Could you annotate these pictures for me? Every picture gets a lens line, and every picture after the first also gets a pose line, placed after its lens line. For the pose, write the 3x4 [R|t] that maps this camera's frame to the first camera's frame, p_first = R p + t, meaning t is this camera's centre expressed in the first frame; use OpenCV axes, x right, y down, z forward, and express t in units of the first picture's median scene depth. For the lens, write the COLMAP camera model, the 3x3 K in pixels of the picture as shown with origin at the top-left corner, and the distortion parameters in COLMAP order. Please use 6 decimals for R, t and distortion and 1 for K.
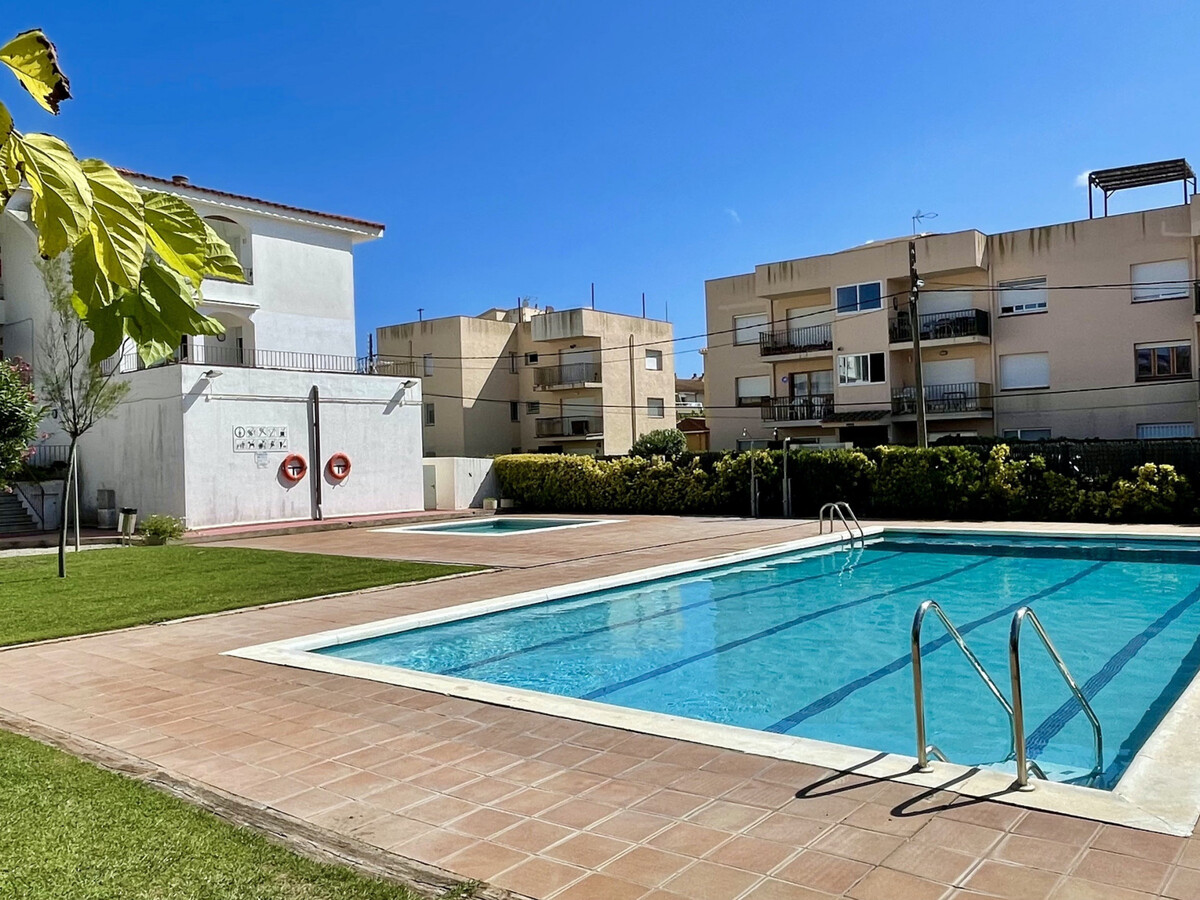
lens RADIAL K [[977.5, 0, 602.8], [0, 977.5, 444.8], [0, 0, 1]] dist [0.026667, -0.035013]
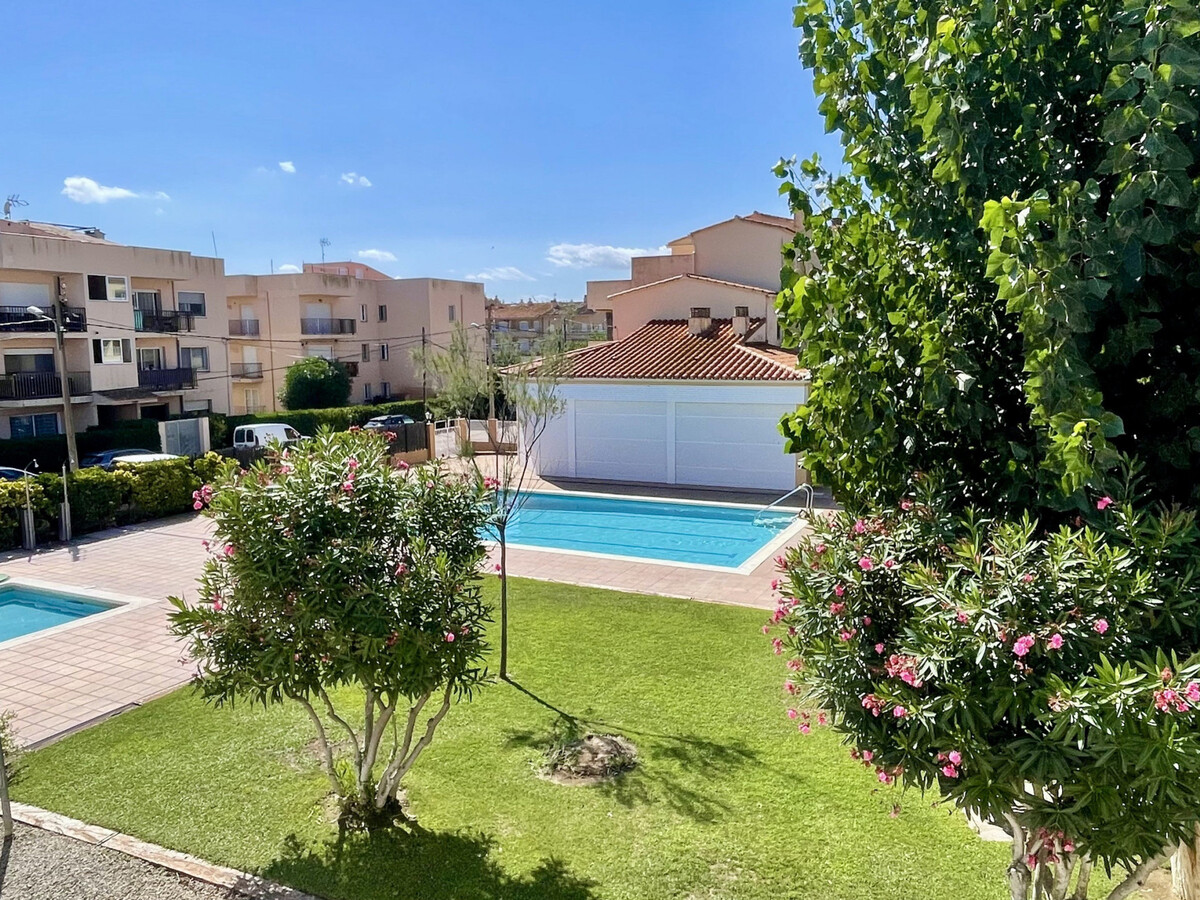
lens RADIAL K [[896.9, 0, 611.3], [0, 896.9, 445.9], [0, 0, 1]] dist [-0.004872, -0.012298]
pose [[-0.217657, -0.086064, 0.972223, -0.592615], [0.008741, 0.995893, 0.090116, -0.073991], [-0.975986, 0.028112, -0.216011, 0.442580]]
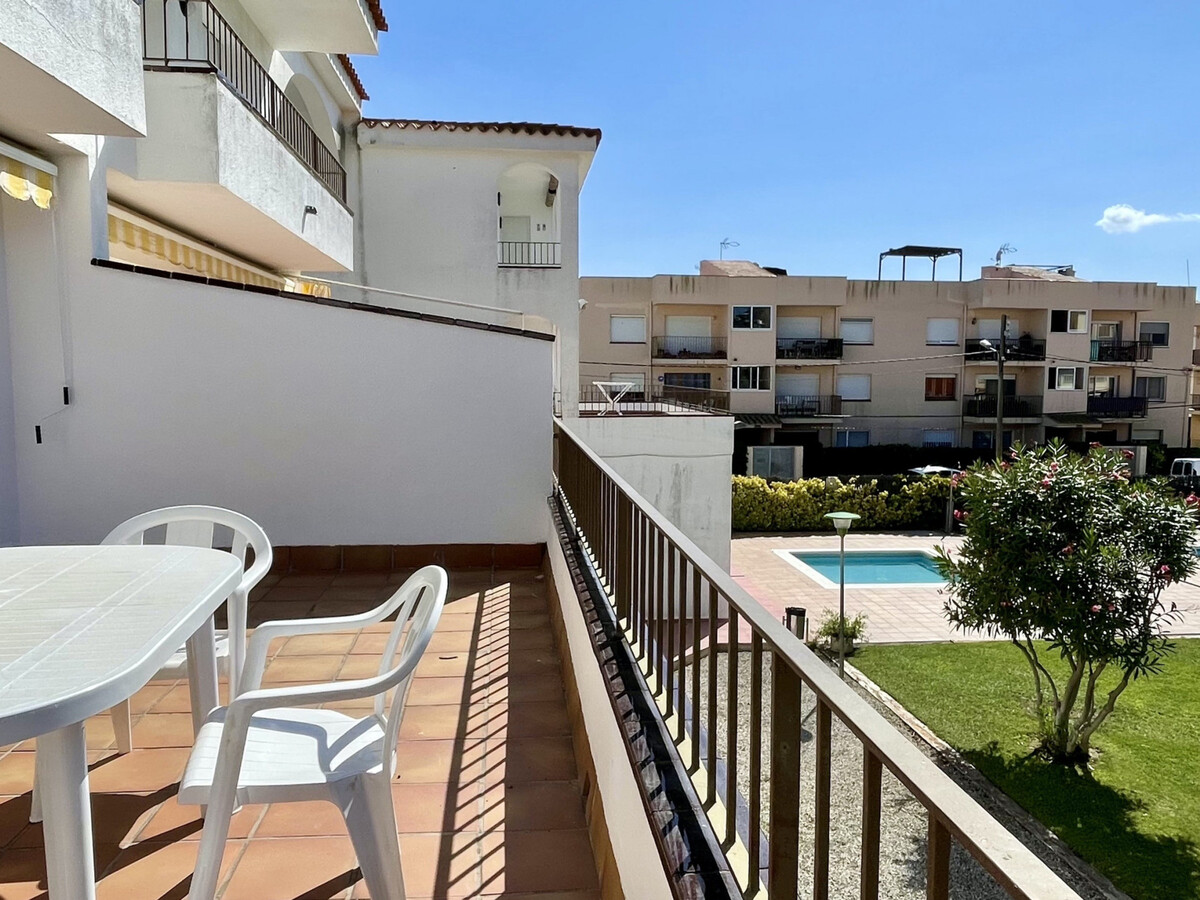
lens RADIAL K [[896.9, 0, 599.5], [0, 896.9, 456.7], [0, 0, 1]] dist [-0.004872, -0.012298]
pose [[0.726729, -0.034386, 0.686064, -0.669915], [-0.033115, 0.995831, 0.084989, -0.073038], [-0.686126, -0.084483, 0.722560, 0.350027]]
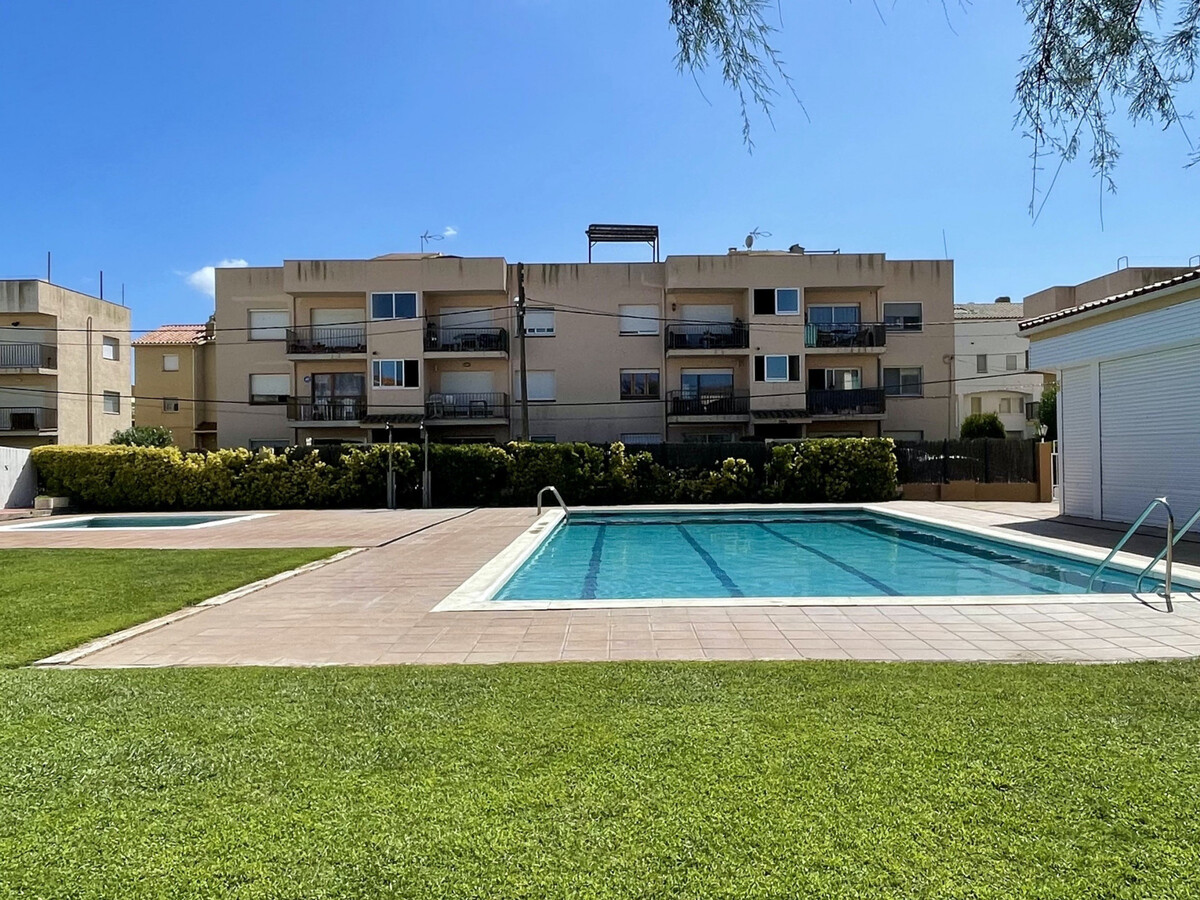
lens RADIAL K [[977.5, 0, 612.0], [0, 977.5, 443.4], [0, 0, 1]] dist [0.026667, -0.035013]
pose [[0.787741, 0.026175, 0.615450, -0.209624], [-0.016534, 0.999635, -0.021351, 0.016612], [-0.615785, 0.006643, 0.787886, 0.035671]]
